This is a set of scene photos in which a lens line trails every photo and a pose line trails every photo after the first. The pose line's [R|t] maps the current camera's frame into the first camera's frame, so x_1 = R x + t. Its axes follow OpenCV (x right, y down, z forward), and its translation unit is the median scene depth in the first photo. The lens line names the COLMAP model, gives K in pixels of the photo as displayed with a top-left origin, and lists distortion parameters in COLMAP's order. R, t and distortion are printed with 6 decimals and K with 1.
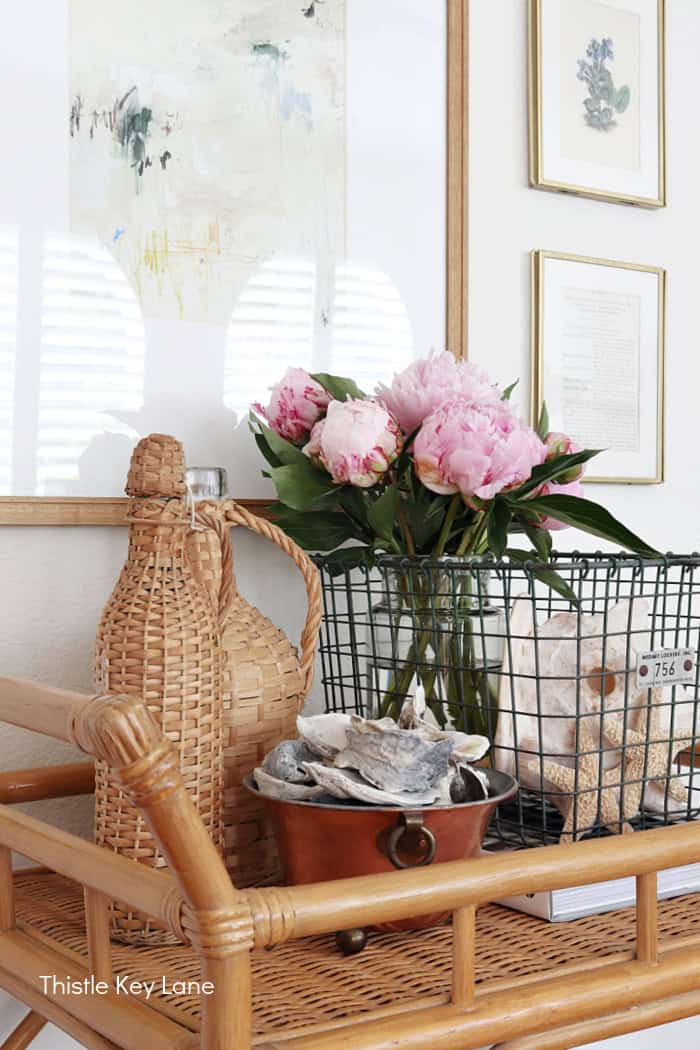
lens RADIAL K [[1464.6, 0, 350.0], [0, 1464.6, 525.0], [0, 0, 1]] dist [0.003924, 0.468033]
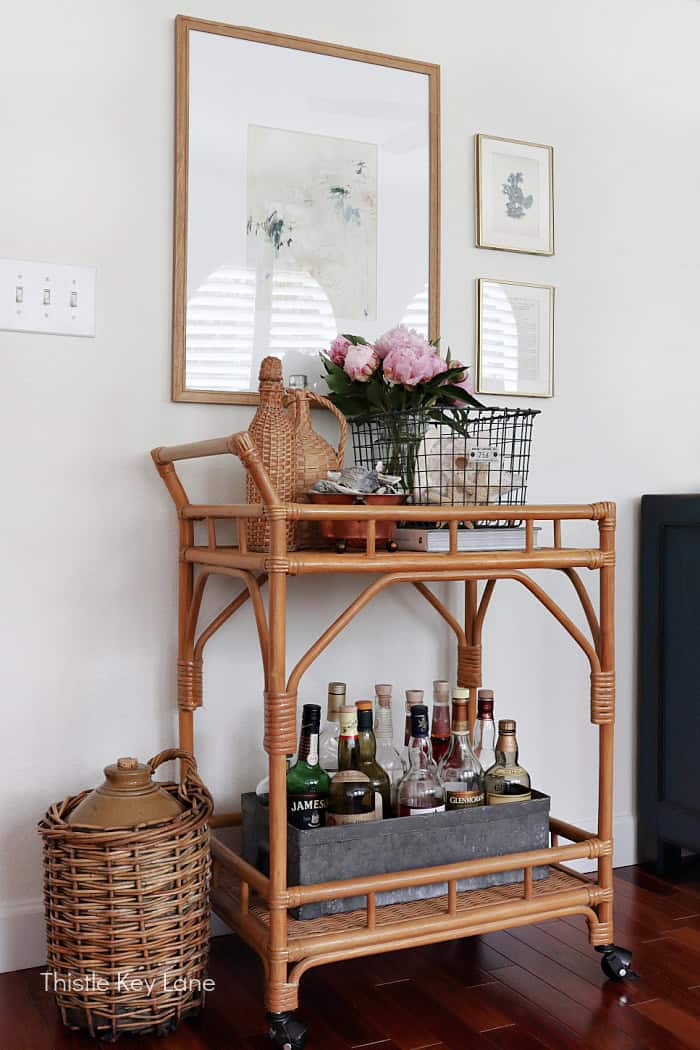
lens RADIAL K [[1146.6, 0, 351.6], [0, 1146.6, 484.5], [0, 0, 1]] dist [-0.002754, -0.000060]
pose [[0.989399, 0.003641, -0.145179, 0.228002], [-0.004651, 0.999967, -0.006615, 0.133105], [0.145150, 0.007220, 0.989383, -0.723731]]
